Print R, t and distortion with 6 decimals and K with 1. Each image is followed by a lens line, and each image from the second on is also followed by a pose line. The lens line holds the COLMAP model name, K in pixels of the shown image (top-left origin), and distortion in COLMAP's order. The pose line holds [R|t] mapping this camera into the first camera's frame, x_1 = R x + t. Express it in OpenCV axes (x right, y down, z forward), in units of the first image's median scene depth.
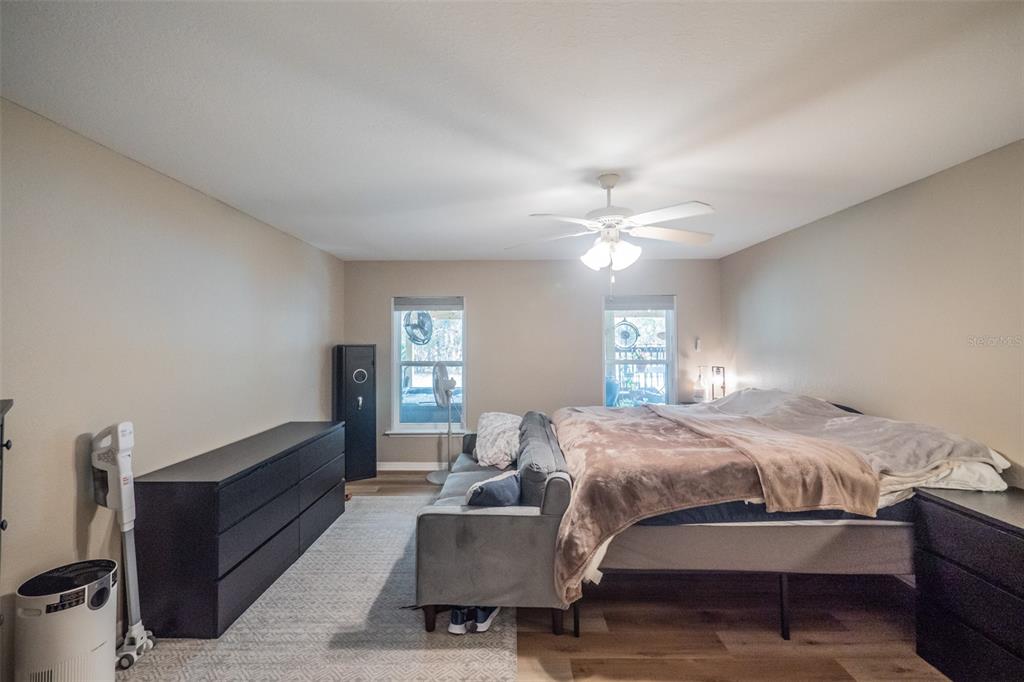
lens RADIAL K [[440.0, 0, 511.1], [0, 440.0, 339.8], [0, 0, 1]] dist [-0.002673, -0.001148]
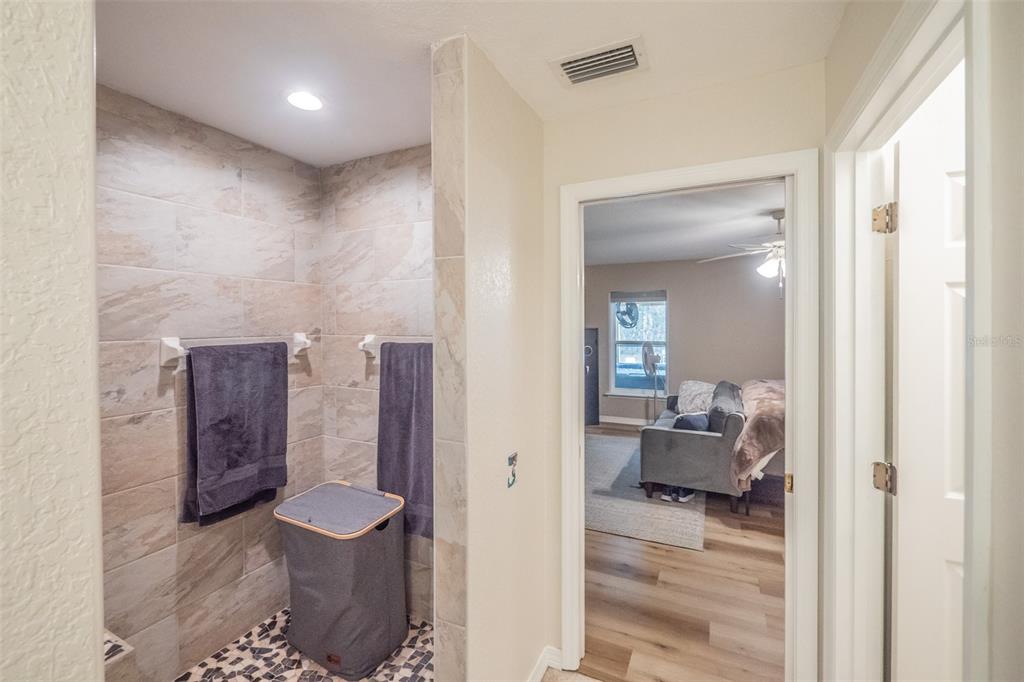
lens RADIAL K [[440.0, 0, 499.5], [0, 440.0, 326.2], [0, 0, 1]] dist [-0.002673, -0.001148]
pose [[0.895142, -0.000778, -0.445781, 0.047114], [0.005169, 0.999949, 0.008635, -0.017182], [0.445751, -0.010034, 0.895101, -0.660665]]
